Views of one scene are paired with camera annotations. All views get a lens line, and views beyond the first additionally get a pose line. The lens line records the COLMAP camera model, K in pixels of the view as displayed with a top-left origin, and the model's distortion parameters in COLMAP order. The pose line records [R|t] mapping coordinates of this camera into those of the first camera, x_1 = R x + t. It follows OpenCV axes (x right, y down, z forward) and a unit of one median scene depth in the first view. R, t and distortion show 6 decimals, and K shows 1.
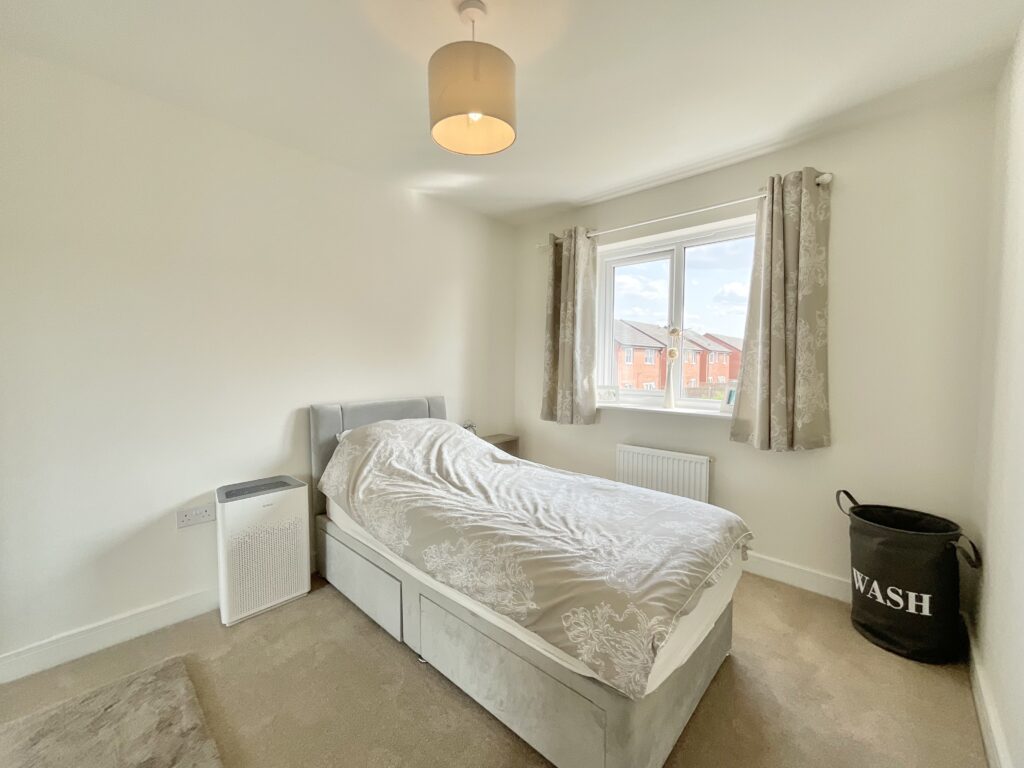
lens RADIAL K [[418.2, 0, 512.0], [0, 418.2, 384.0], [0, 0, 1]] dist [-0.000002, 0.000000]
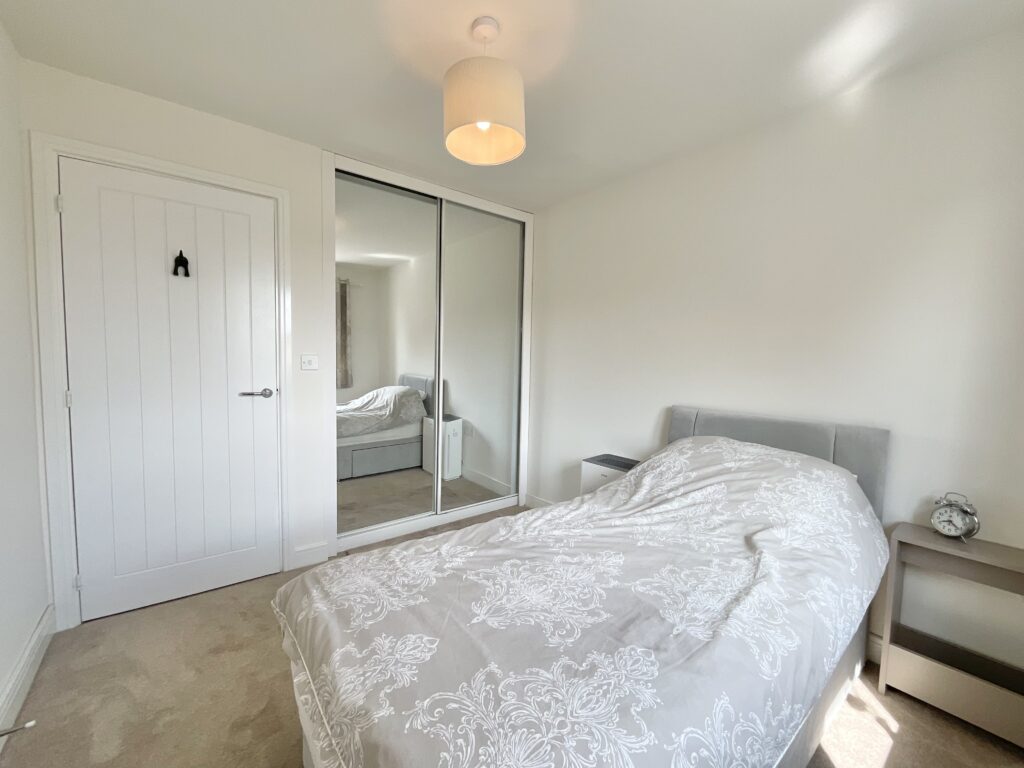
lens RADIAL K [[418.2, 0, 512.0], [0, 418.2, 384.0], [0, 0, 1]] dist [-0.000002, 0.000000]
pose [[-0.157195, 0.054394, -0.986069, 0.811092], [-0.071420, 0.995241, 0.066285, -0.056465], [0.984982, 0.080845, -0.152562, 1.066603]]
